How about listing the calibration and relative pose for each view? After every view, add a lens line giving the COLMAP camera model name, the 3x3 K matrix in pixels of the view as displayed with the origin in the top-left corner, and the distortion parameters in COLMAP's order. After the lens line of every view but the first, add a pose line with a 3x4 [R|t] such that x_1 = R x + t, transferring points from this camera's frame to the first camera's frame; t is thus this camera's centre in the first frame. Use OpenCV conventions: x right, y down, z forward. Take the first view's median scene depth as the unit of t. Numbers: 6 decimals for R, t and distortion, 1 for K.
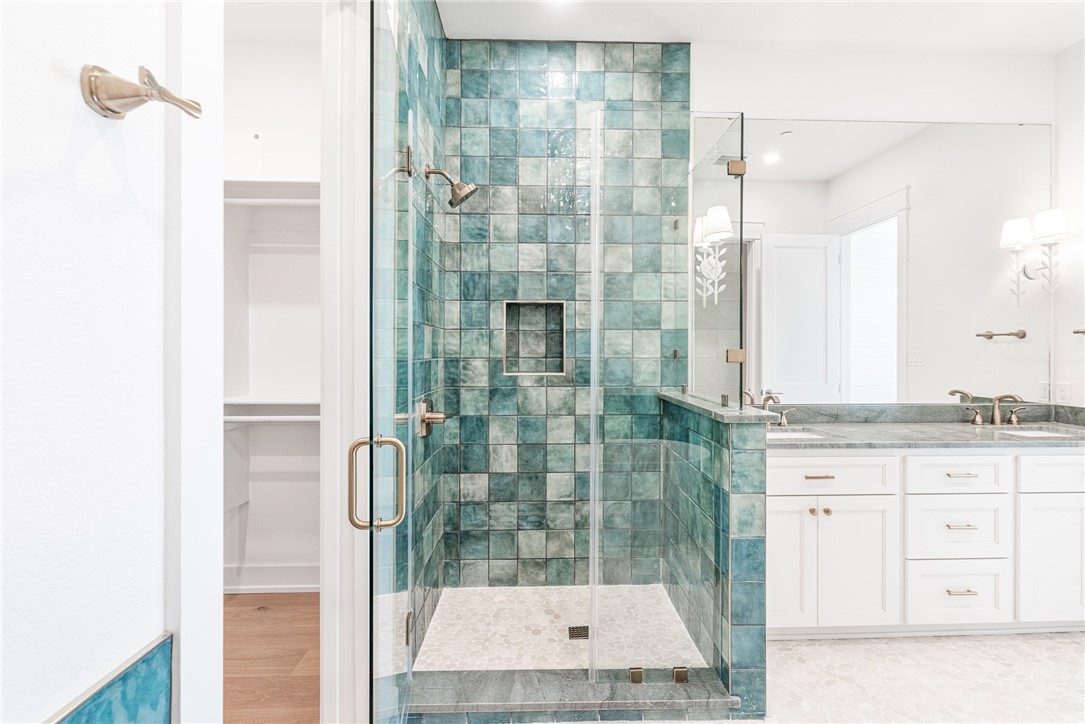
lens RADIAL K [[472.6, 0, 547.8], [0, 472.6, 353.8], [0, 0, 1]] dist [0.000646, -0.000612]
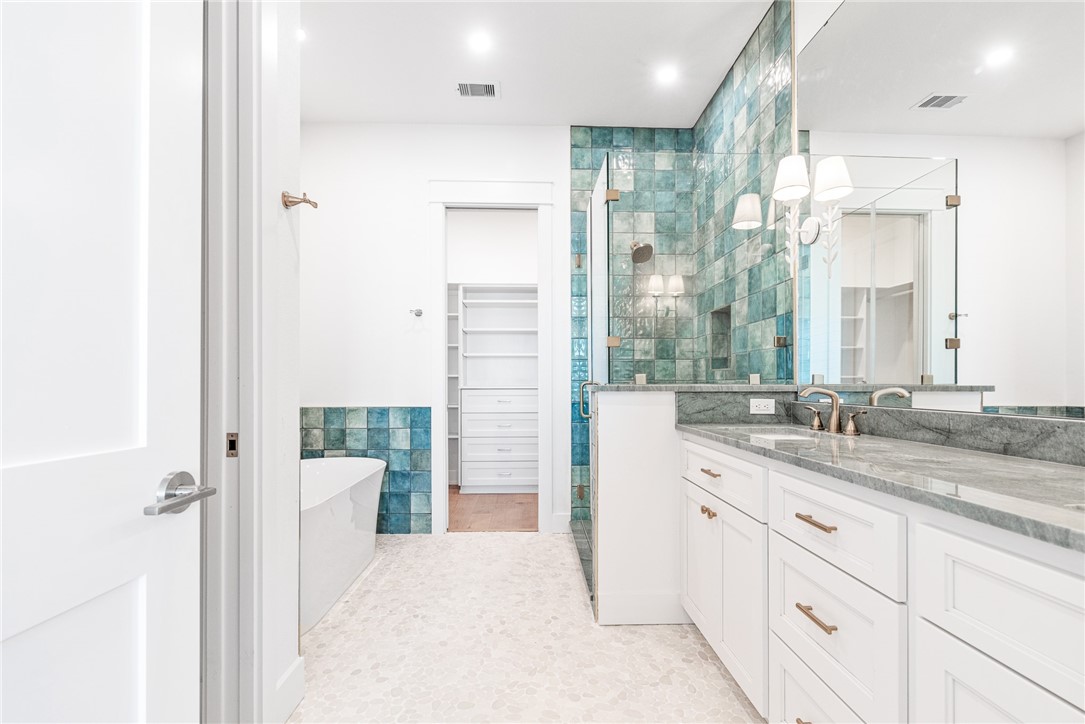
lens RADIAL K [[472.6, 0, 544.2], [0, 472.6, 380.3], [0, 0, 1]] dist [0.000646, -0.000612]
pose [[0.010190, -0.006818, -0.999925, 1.148116], [-0.004127, 0.999968, -0.006861, 0.080096], [0.999940, 0.004197, 0.010161, 0.552860]]
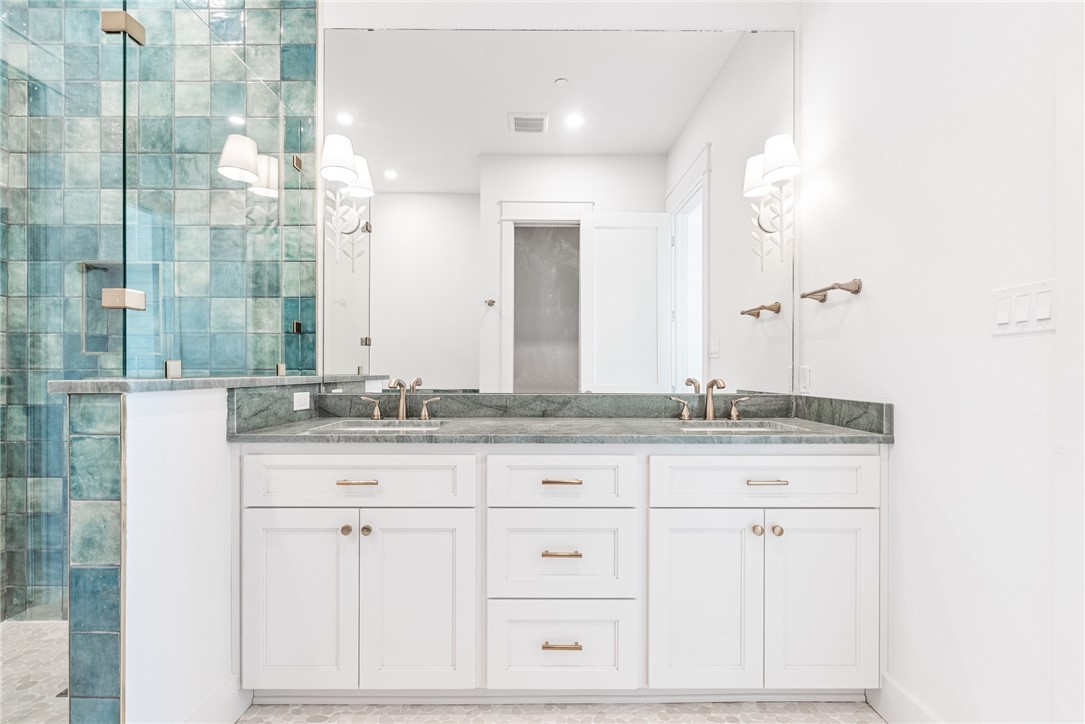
lens RADIAL K [[472.6, 0, 536.3], [0, 472.6, 369.3], [0, 0, 1]] dist [0.000646, -0.000612]
pose [[0.999534, 0.001933, -0.030456, 0.695078], [-0.002156, 0.999971, -0.007295, 0.074414], [0.030441, 0.007358, 0.999509, 0.227734]]
